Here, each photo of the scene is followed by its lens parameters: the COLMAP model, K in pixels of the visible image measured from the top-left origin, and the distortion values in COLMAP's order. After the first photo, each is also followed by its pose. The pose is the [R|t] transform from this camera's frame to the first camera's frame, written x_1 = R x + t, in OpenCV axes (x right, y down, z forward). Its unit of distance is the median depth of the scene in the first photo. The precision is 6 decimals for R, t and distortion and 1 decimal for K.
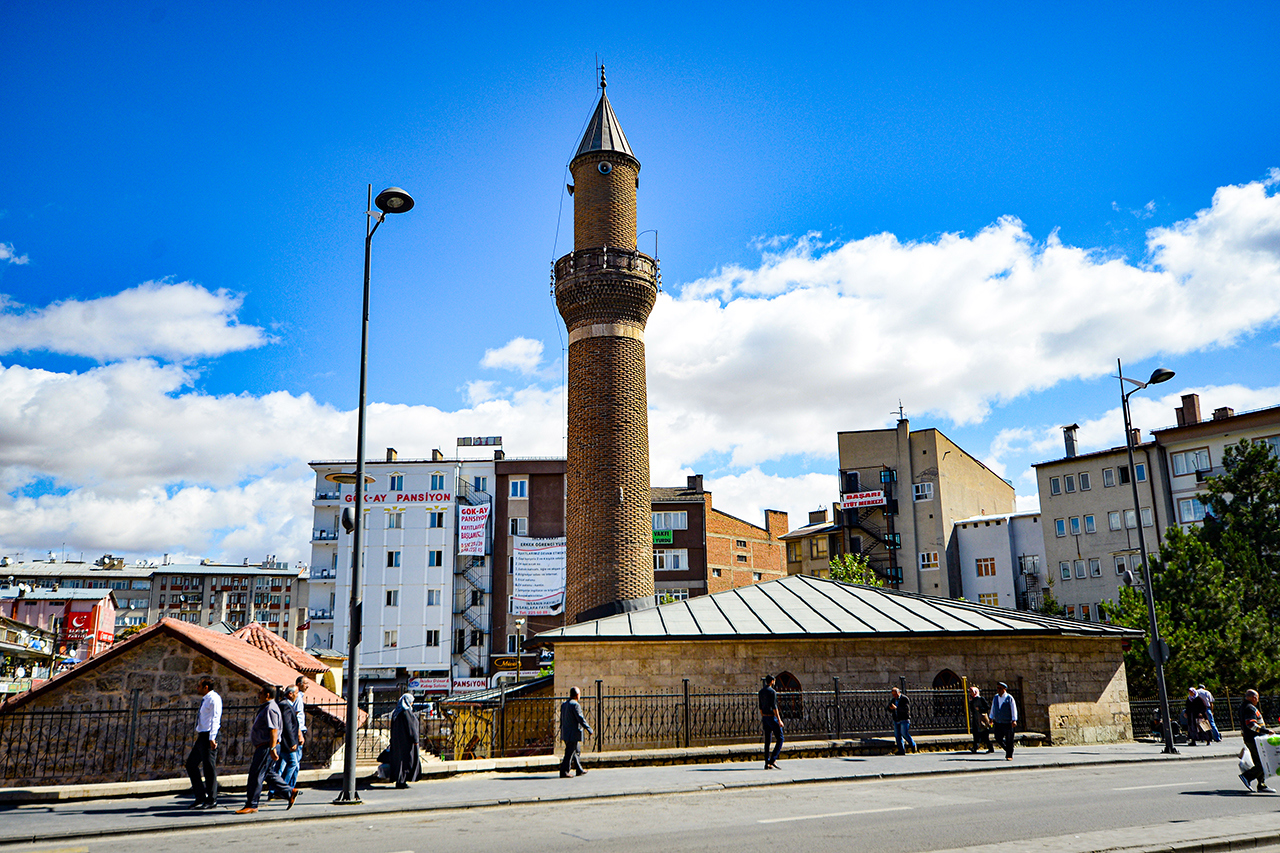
lens RADIAL K [[1044.5, 0, 639.5], [0, 1044.5, 423.9], [0, 0, 1]] dist [0.000258, 0.019190]
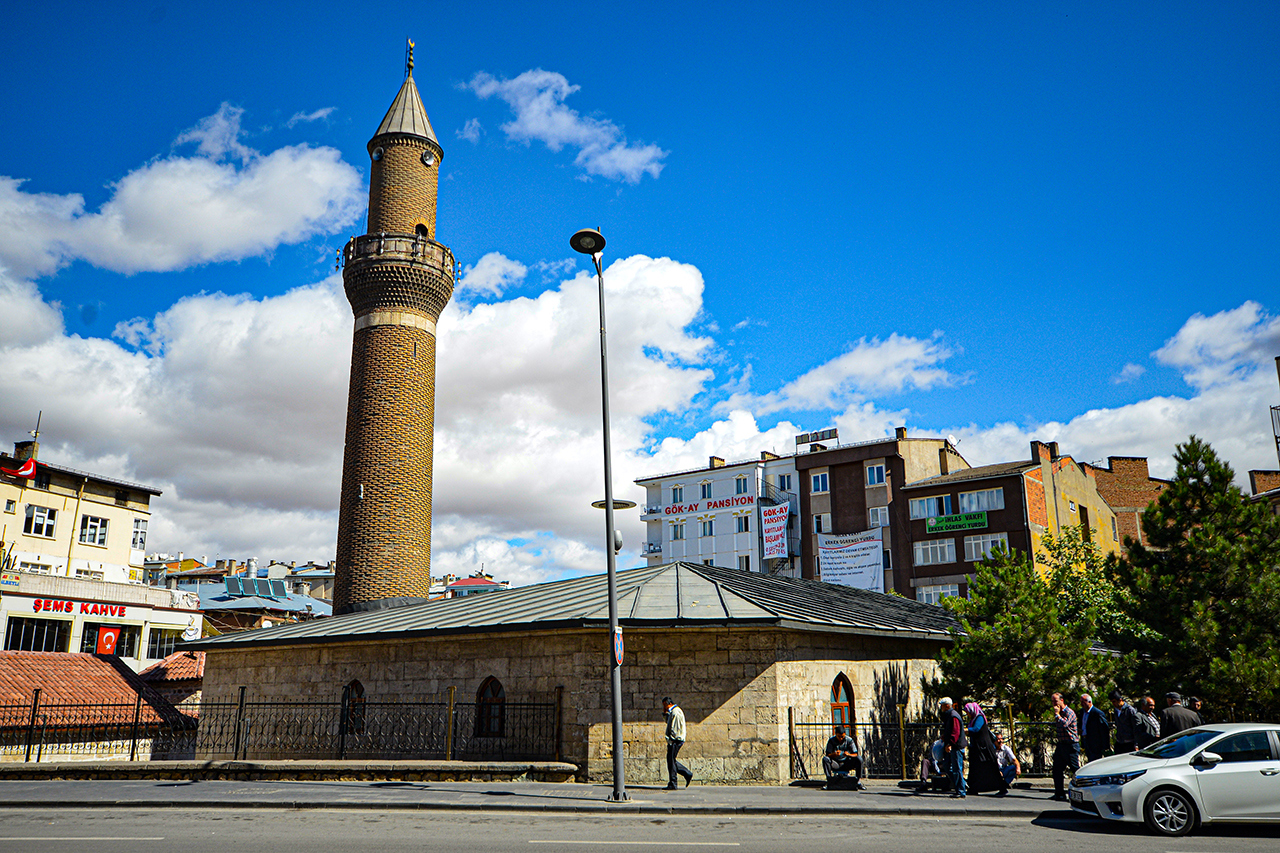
lens RADIAL K [[1044.5, 0, 640.9], [0, 1044.5, 428.0], [0, 0, 1]] dist [0.000258, 0.019190]
pose [[0.801250, -0.141037, -0.581470, 0.702528], [0.138364, 0.989156, -0.049262, 0.086830], [0.582112, -0.040983, 0.812075, 0.361697]]
